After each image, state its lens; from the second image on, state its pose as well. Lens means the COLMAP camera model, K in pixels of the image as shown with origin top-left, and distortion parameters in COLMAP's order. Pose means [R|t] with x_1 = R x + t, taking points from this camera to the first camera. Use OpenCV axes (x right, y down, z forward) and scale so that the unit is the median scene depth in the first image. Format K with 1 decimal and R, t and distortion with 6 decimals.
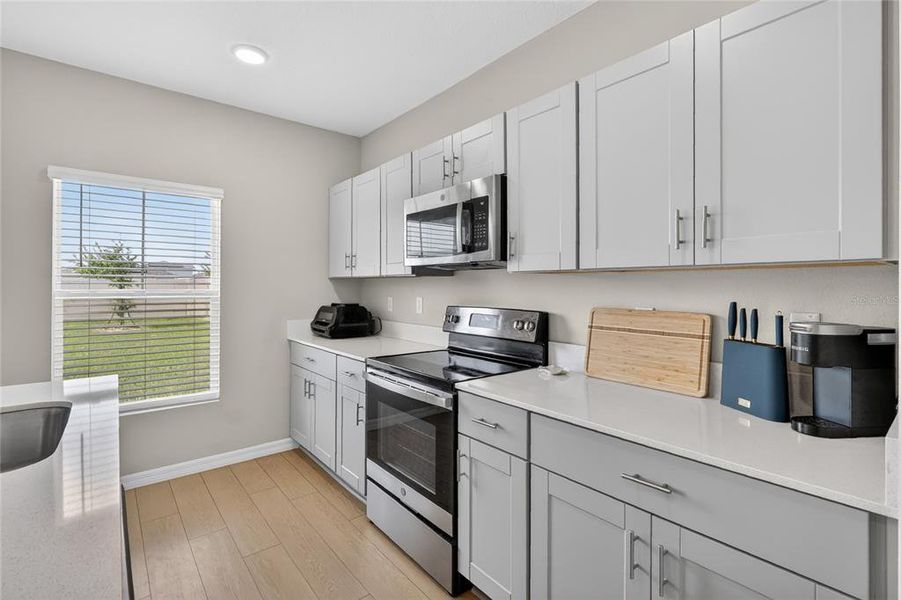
lens RADIAL K [[417.0, 0, 442.4], [0, 417.0, 286.2], [0, 0, 1]] dist [-0.001762, -0.000366]
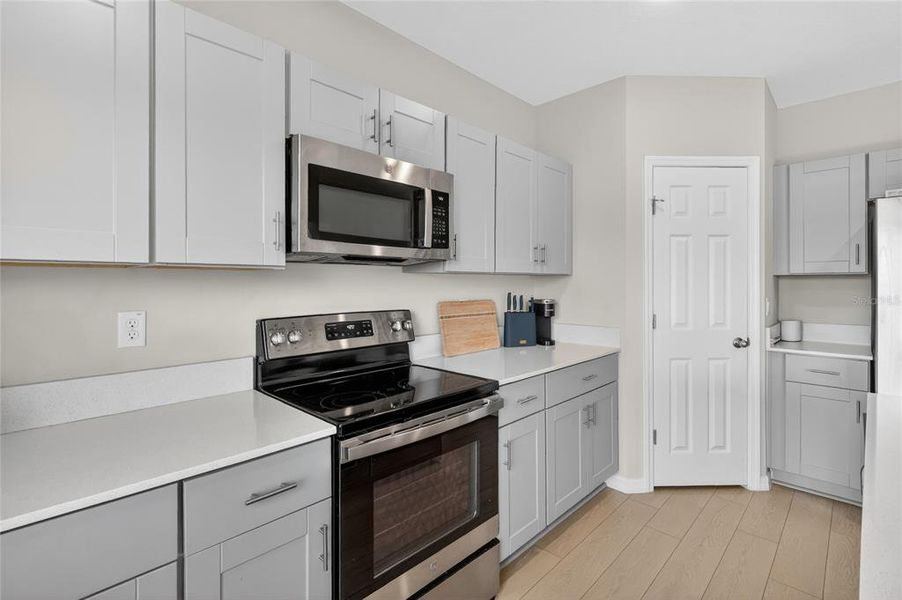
lens RADIAL K [[414.7, 0, 451.0], [0, 414.7, 285.3], [0, 0, 1]] dist [0.002718, 0.000061]
pose [[-0.115456, -0.005007, 0.993300, -0.871815], [0.005755, 0.999967, 0.005709, -0.005985], [-0.993296, 0.006375, -0.115424, 1.119663]]
